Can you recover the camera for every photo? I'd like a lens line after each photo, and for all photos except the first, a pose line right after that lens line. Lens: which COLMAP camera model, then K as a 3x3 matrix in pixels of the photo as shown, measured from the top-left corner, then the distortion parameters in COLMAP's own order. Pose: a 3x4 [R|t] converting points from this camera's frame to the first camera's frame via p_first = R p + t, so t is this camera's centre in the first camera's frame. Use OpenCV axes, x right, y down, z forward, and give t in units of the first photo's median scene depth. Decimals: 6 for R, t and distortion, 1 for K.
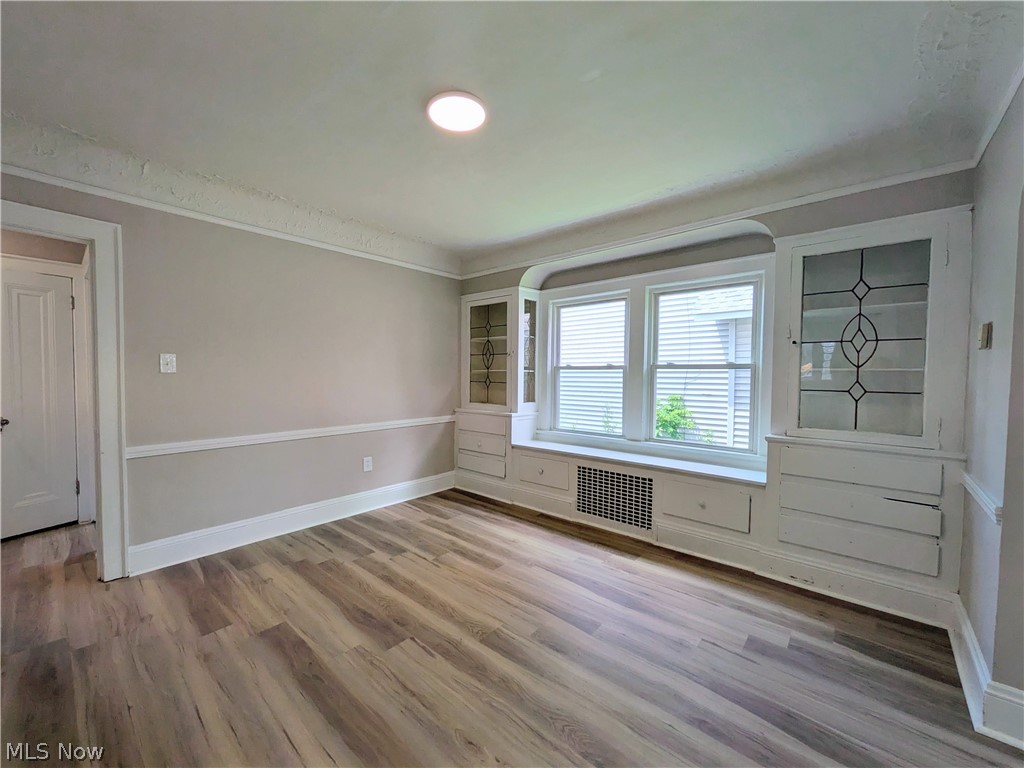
lens RADIAL K [[408.8, 0, 509.0], [0, 408.8, 384.7], [0, 0, 1]] dist [0.005525, -0.002479]
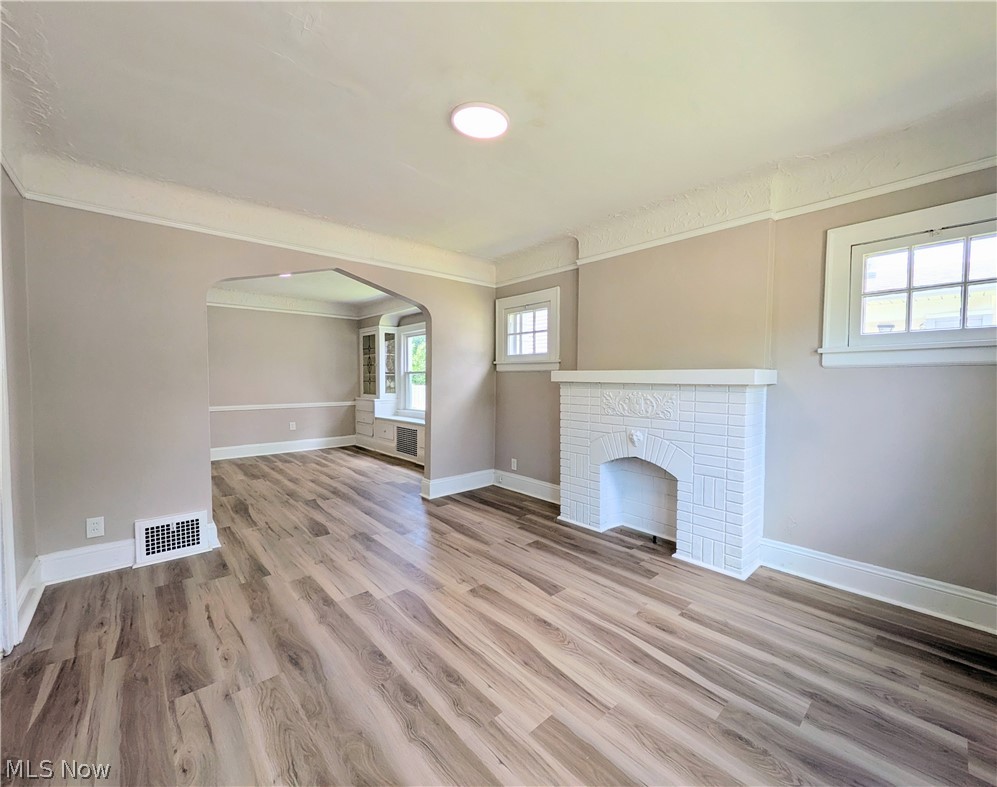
lens RADIAL K [[424.7, 0, 525.0], [0, 424.7, 397.9], [0, 0, 1]] dist [0.002888, 0.001007]
pose [[0.996083, 0.003311, -0.088366, 0.768634], [-0.001487, 0.999785, 0.020702, 0.025183], [0.088416, -0.020489, 0.995873, -0.713016]]
